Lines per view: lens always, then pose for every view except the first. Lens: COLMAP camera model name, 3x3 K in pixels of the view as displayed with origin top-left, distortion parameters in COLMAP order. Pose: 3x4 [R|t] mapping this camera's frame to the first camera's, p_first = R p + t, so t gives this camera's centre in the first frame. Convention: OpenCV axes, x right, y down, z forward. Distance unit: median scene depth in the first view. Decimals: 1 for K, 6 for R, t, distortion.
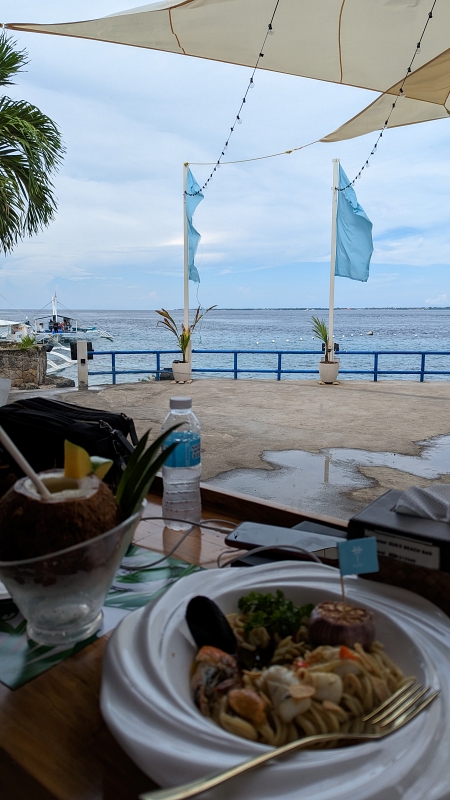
lens RADIAL K [[565.5, 0, 221.2], [0, 565.5, 398.8], [0, 0, 1]] dist [0.035915, -0.000889]
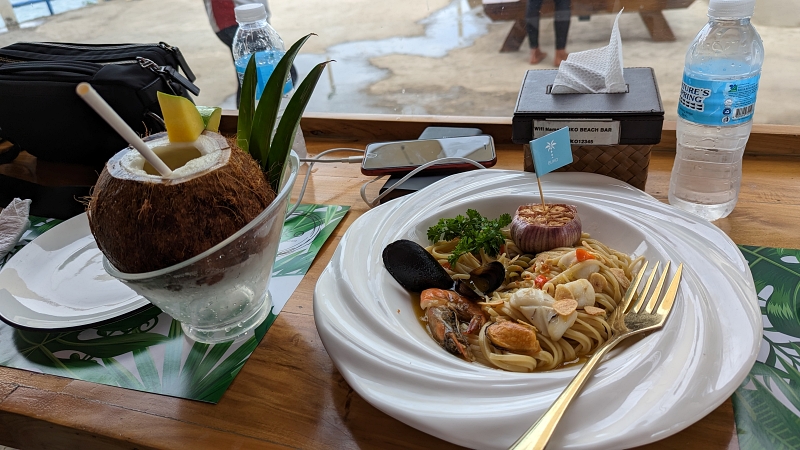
lens RADIAL K [[573.1, 0, 401.2], [0, 573.1, 223.7], [0, 0, 1]] dist [0.050569, -0.064597]
pose [[0.930292, -0.269716, 0.248616, -0.208918], [0.157913, 0.906212, 0.392229, -0.010896], [-0.331089, -0.325628, 0.885633, 0.214686]]
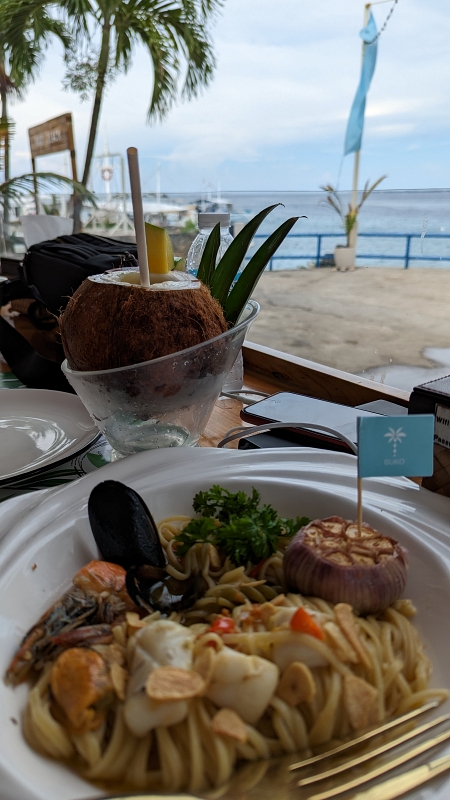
lens RADIAL K [[573.1, 0, 225.0], [0, 573.1, 400.0], [0, 0, 1]] dist [0.050569, -0.064597]
pose [[0.959877, 0.084218, -0.267475, 0.203915], [-0.033256, 0.981292, 0.189630, 0.123656], [0.278441, -0.173126, 0.944721, 0.406974]]
